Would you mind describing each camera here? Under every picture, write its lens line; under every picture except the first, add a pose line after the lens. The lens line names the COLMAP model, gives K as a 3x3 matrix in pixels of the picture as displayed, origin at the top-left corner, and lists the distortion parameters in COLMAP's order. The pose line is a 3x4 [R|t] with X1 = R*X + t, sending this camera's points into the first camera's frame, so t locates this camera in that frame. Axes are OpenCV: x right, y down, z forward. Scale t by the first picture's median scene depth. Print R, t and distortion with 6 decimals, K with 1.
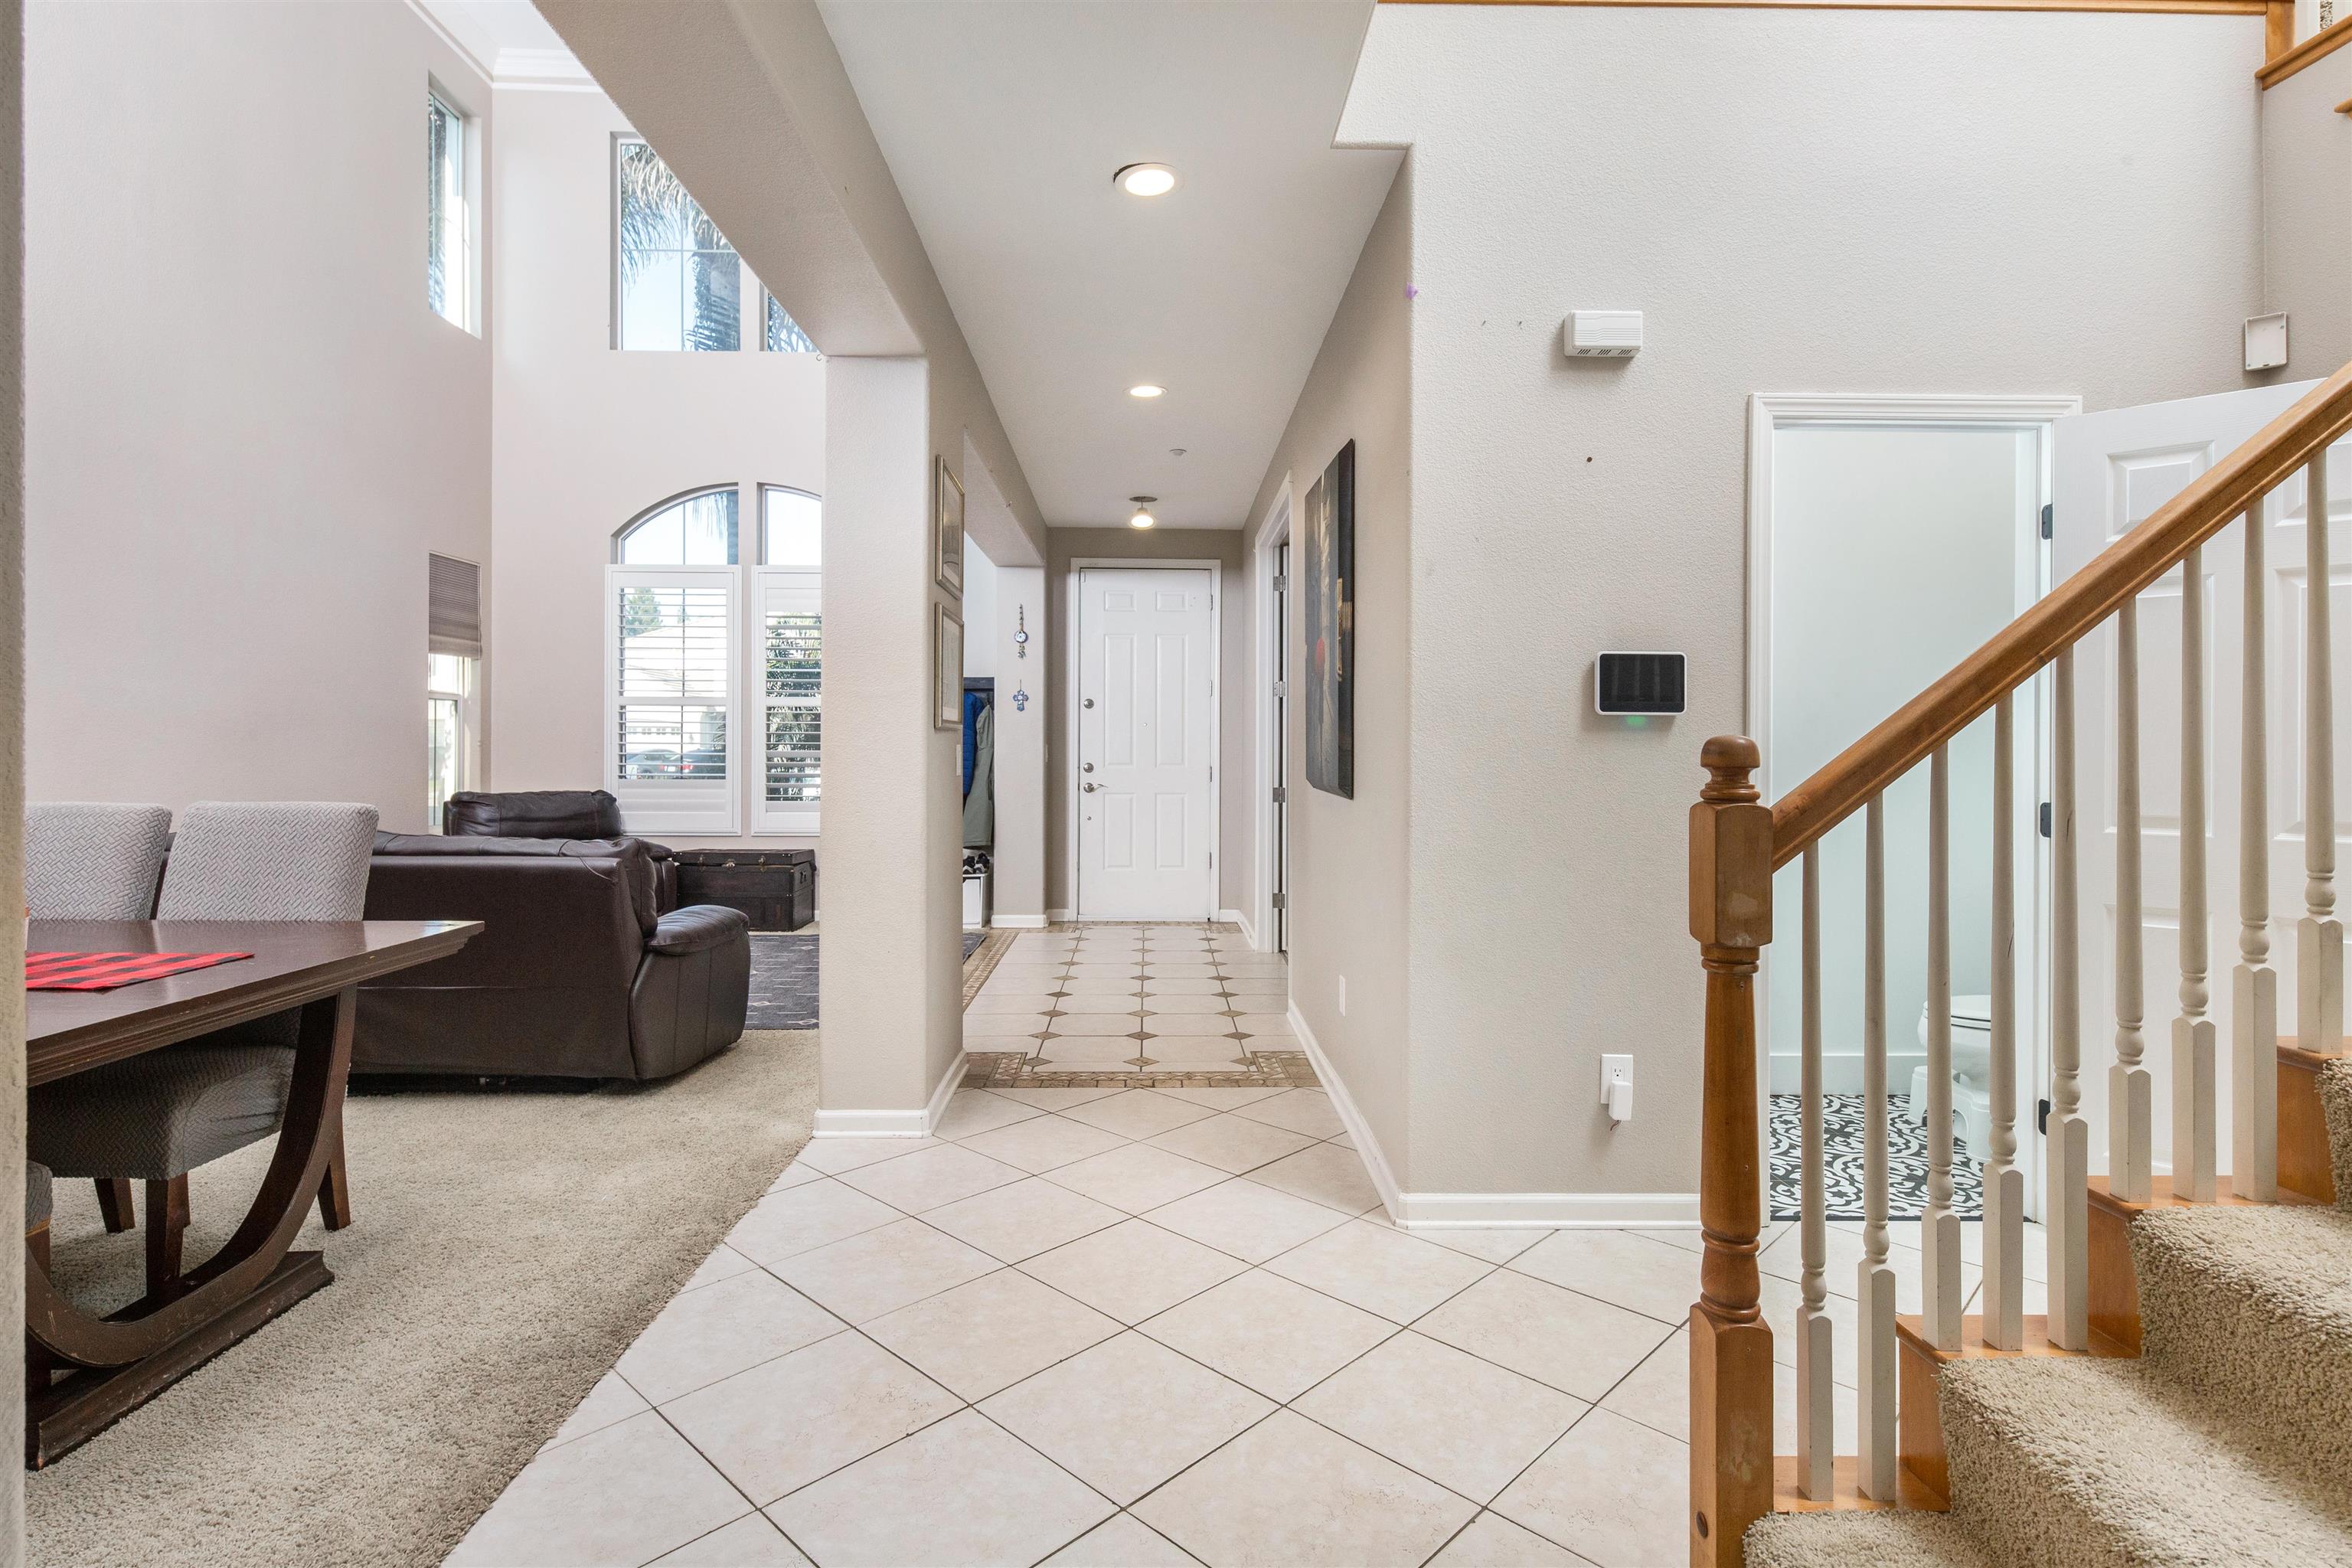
lens RADIAL K [[1149.2, 0, 1168.4], [0, 1149.2, 741.1], [0, 0, 1]] dist [0.008128, -0.004013]
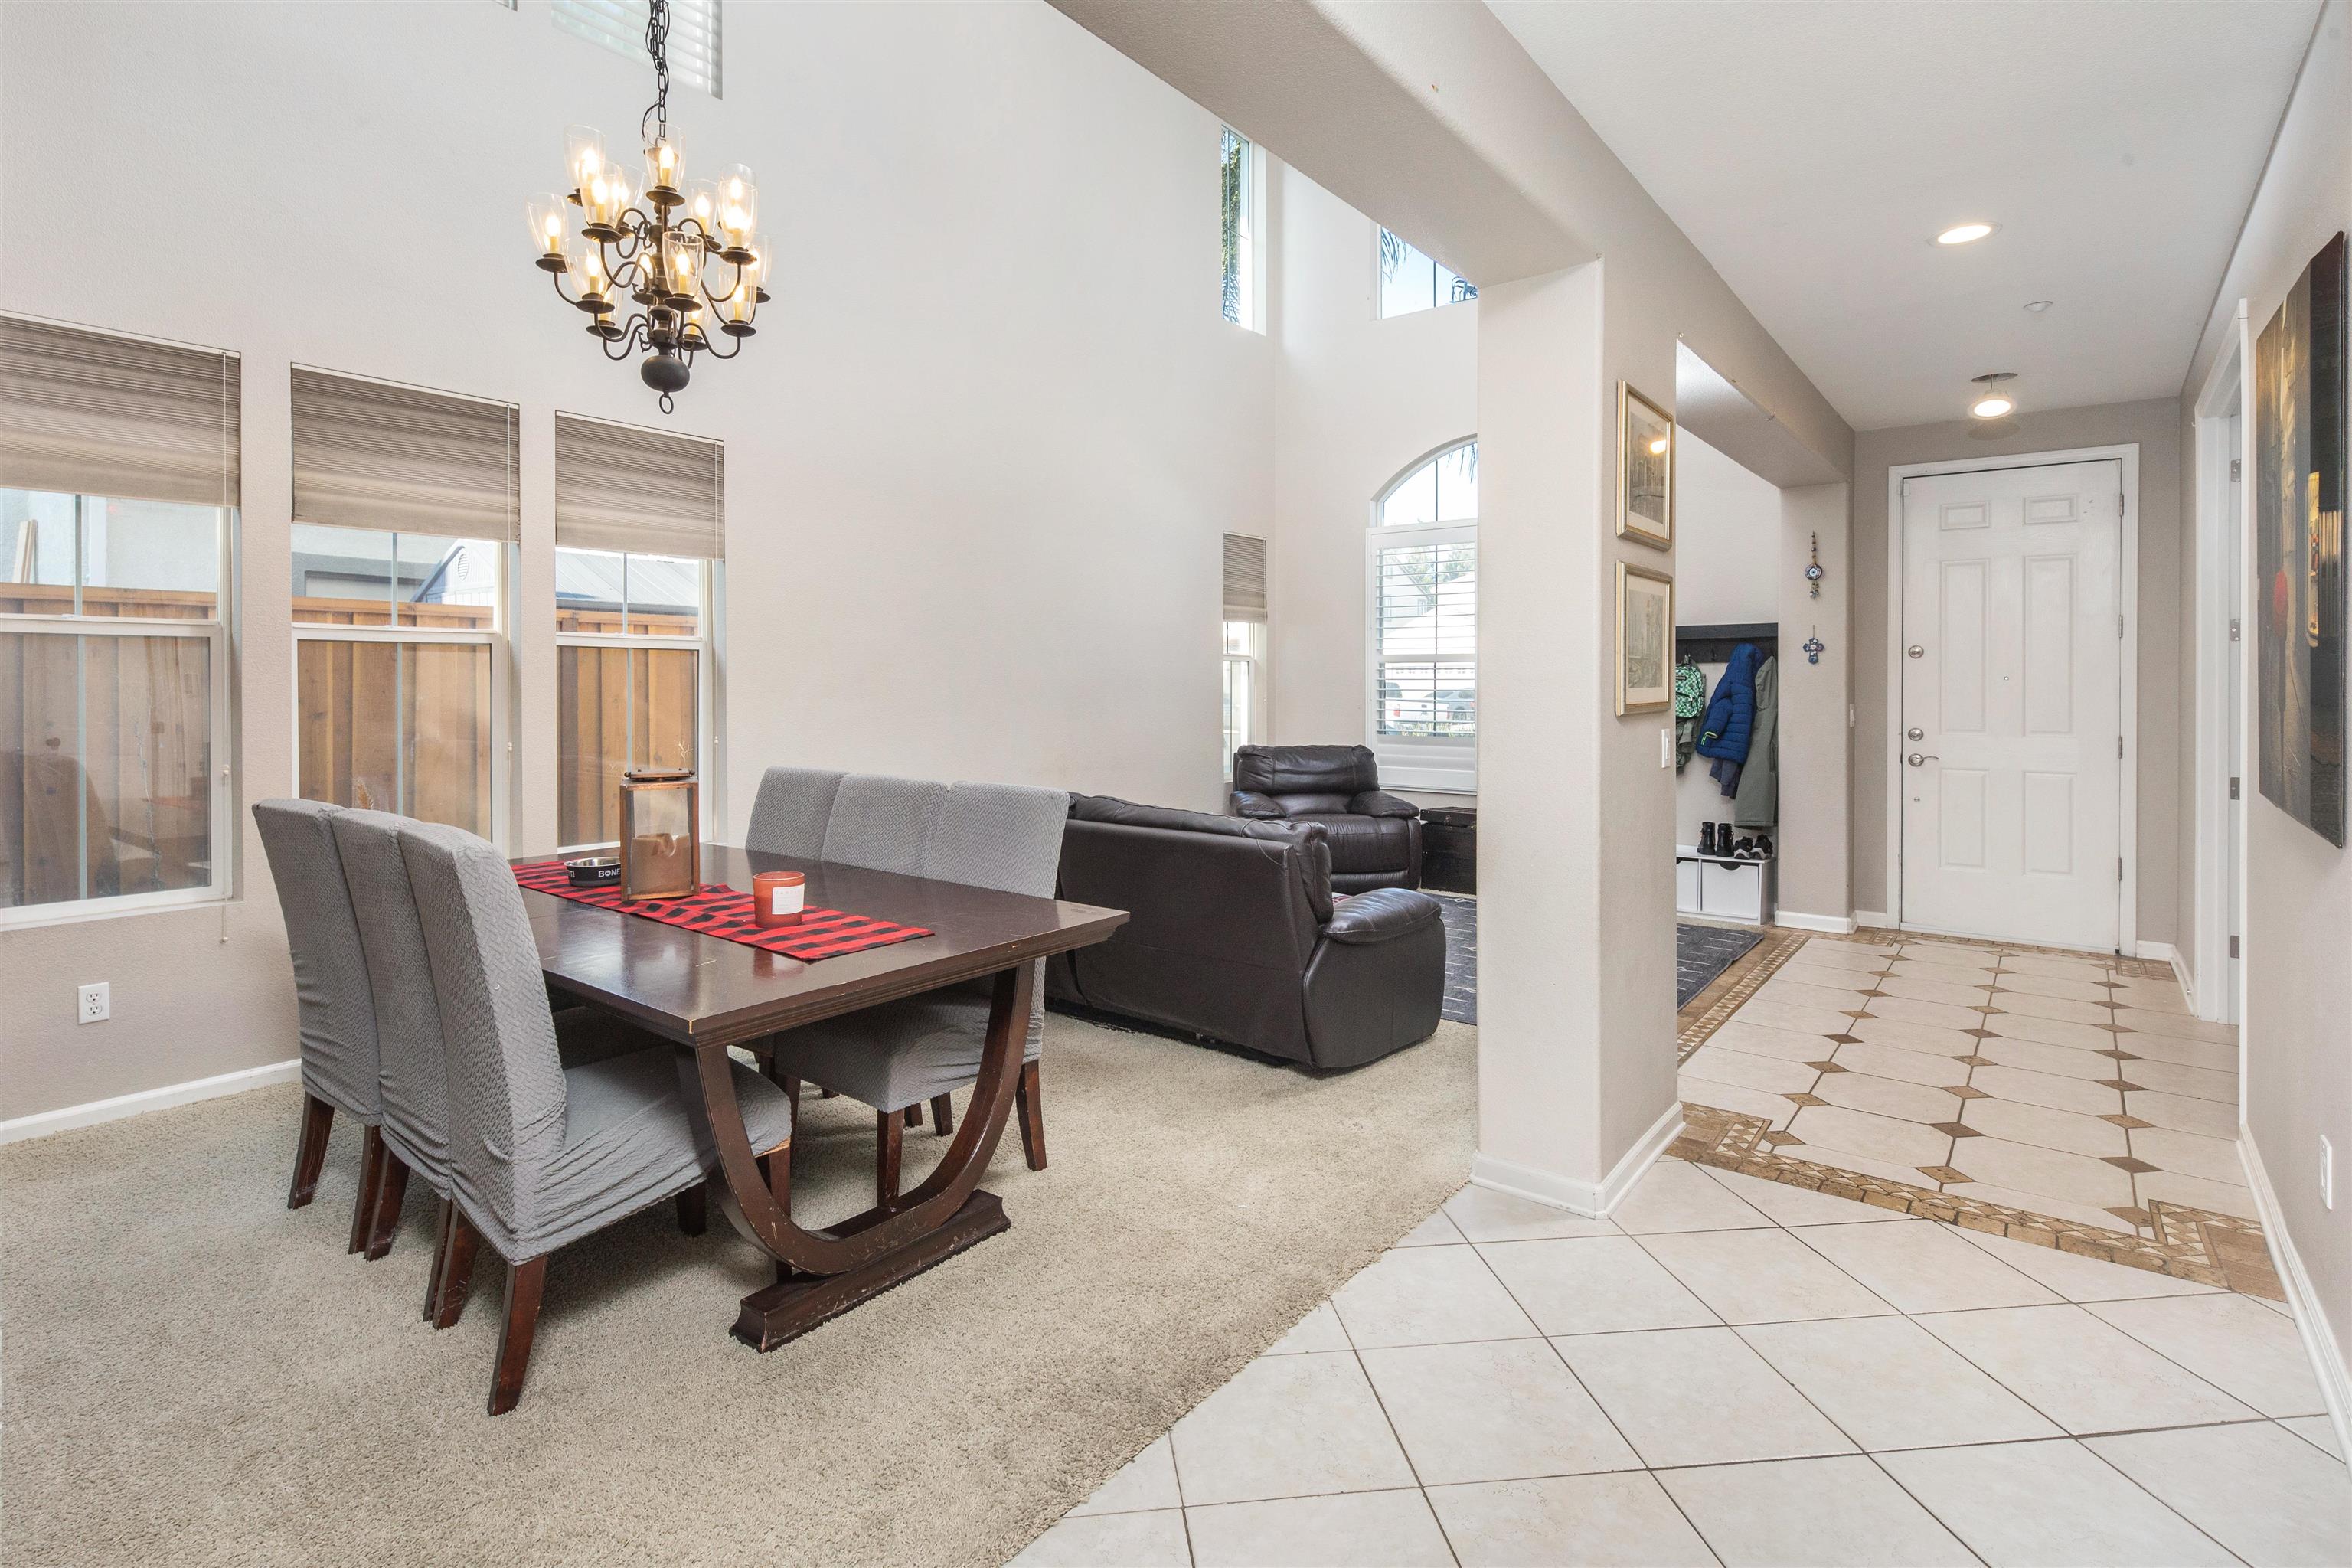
lens RADIAL K [[1149.2, 0, 1169.8], [0, 1149.2, 687.0], [0, 0, 1]] dist [0.008128, -0.004013]
pose [[0.775507, -0.002200, -0.631335, 0.055757], [0.009028, 0.999930, 0.007606, -0.034261], [0.631274, -0.011598, 0.775473, 0.140839]]
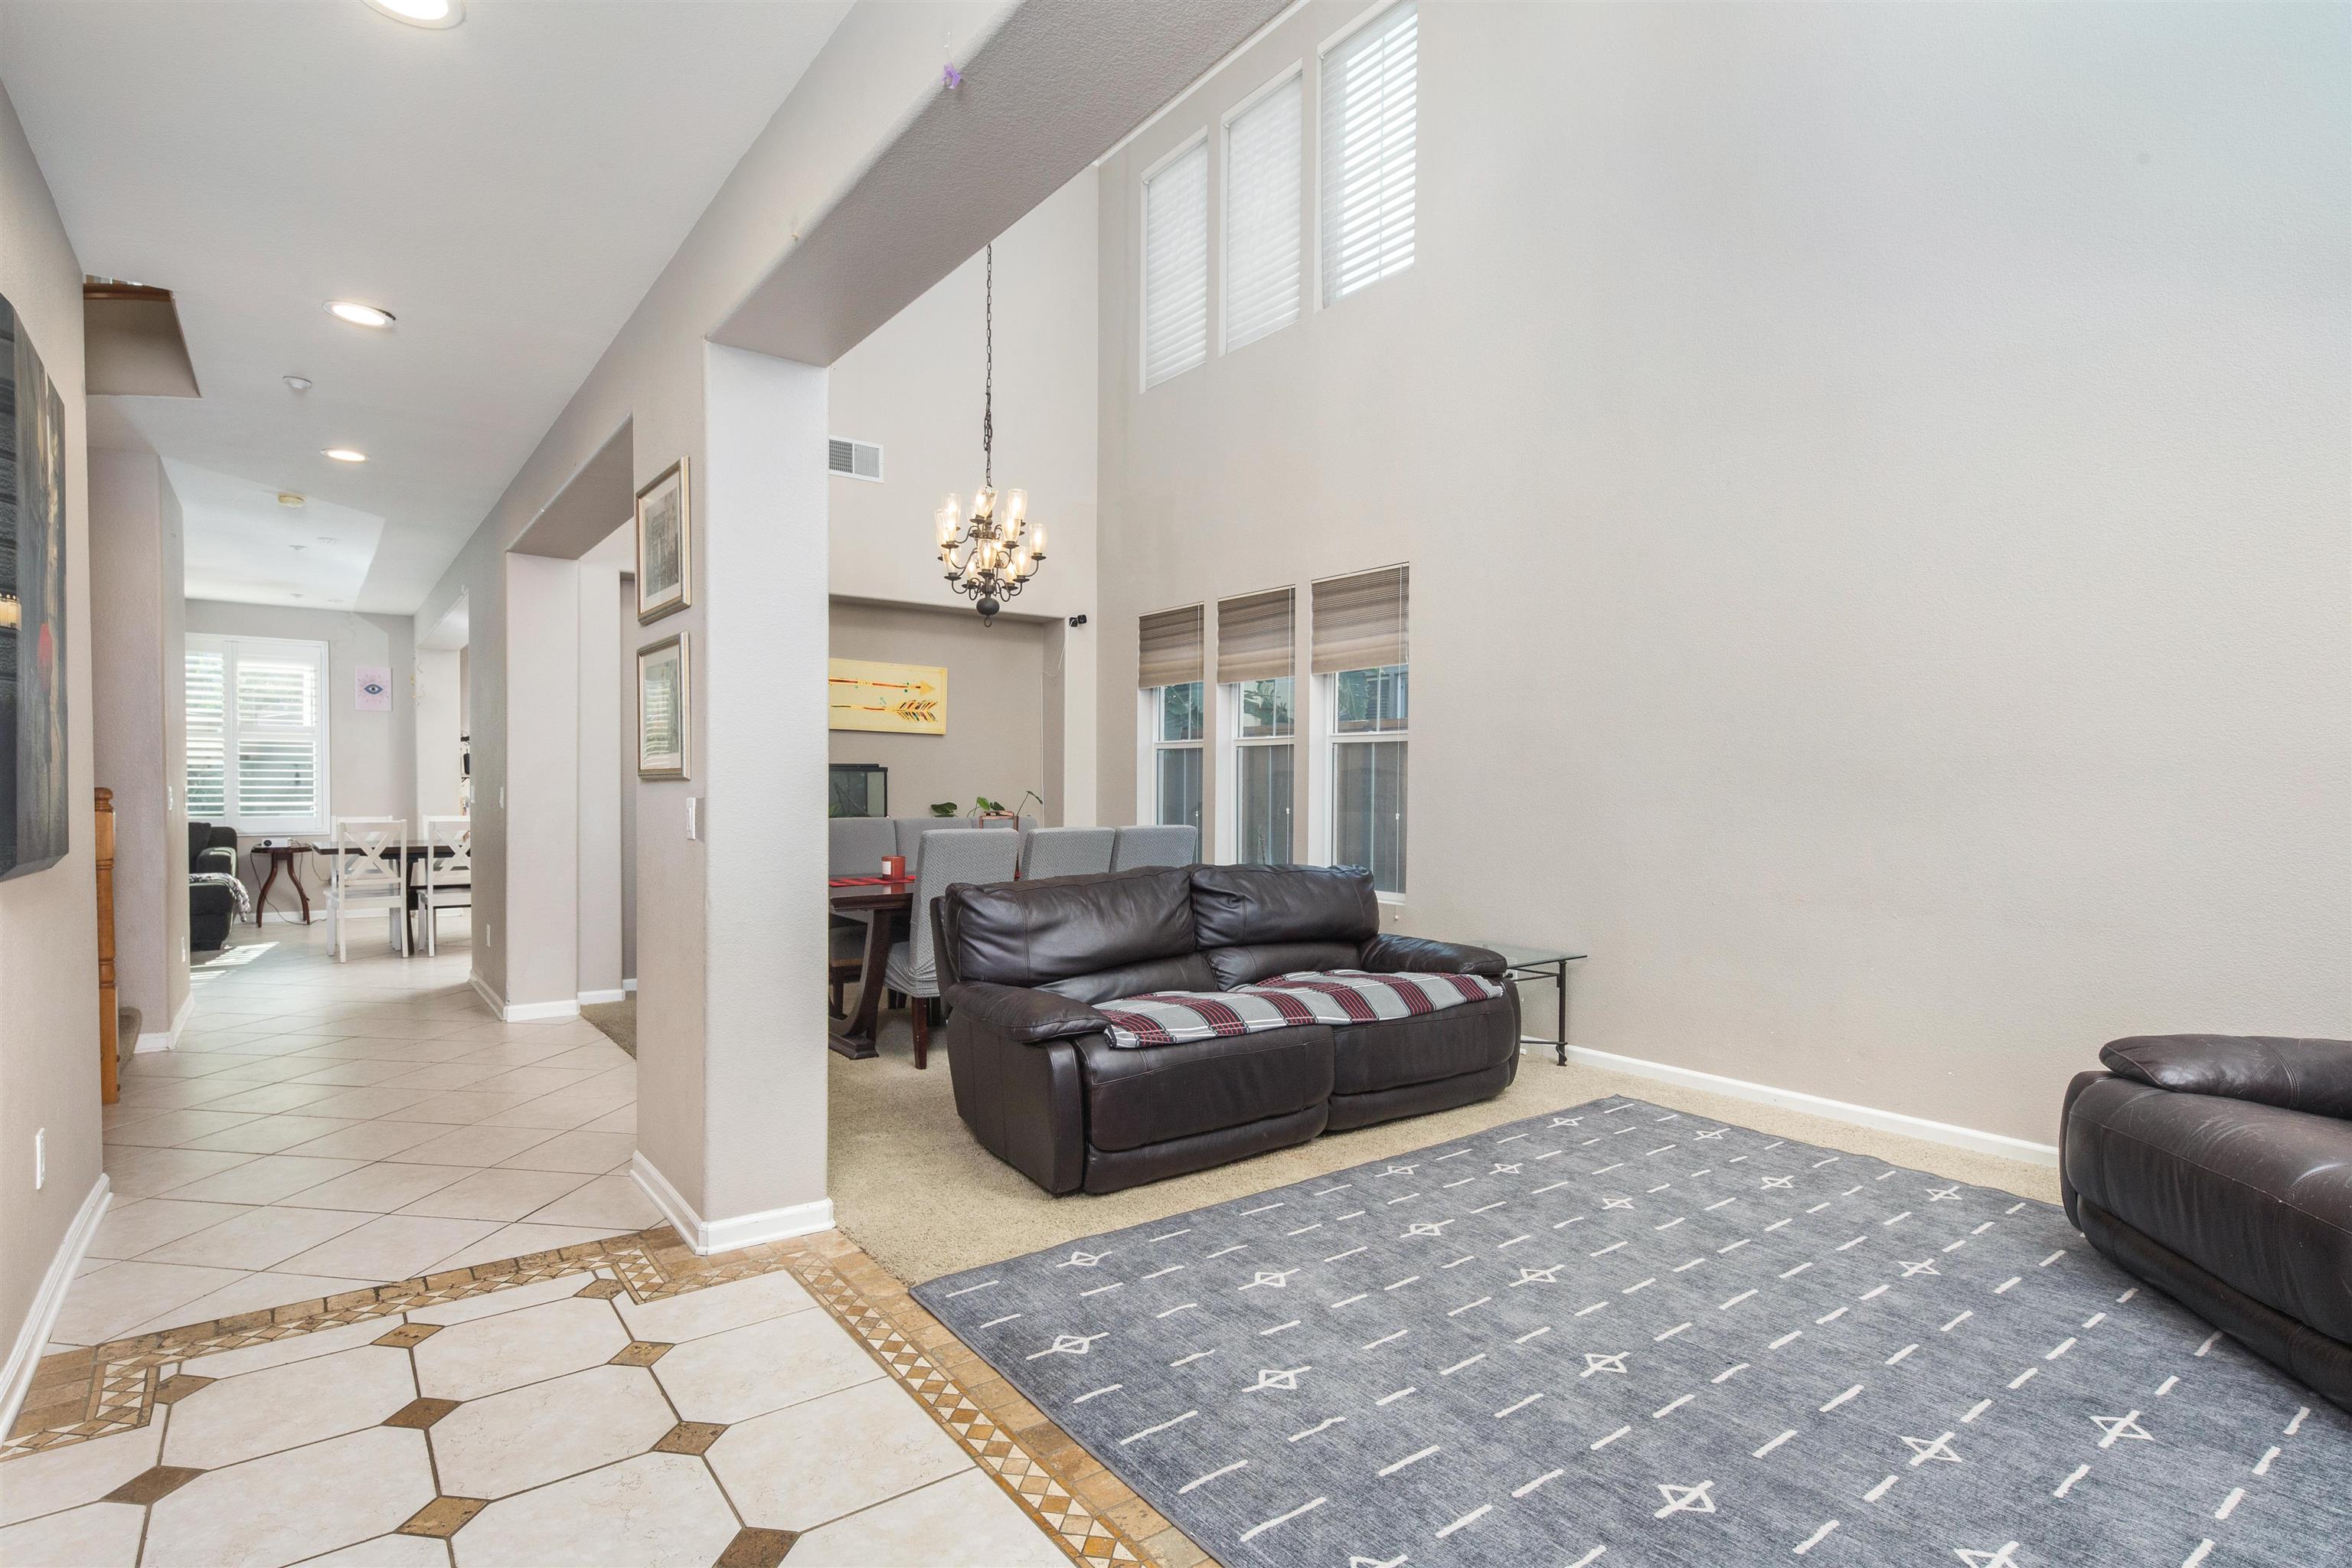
lens RADIAL K [[1149.2, 0, 1157.4], [0, 1149.2, 793.6], [0, 0, 1]] dist [0.008128, -0.004013]
pose [[-0.813095, -0.004258, -0.582115, 0.009296], [-0.004883, 0.999988, -0.000493, -0.000631], [0.582110, 0.002441, -0.813106, 1.691562]]
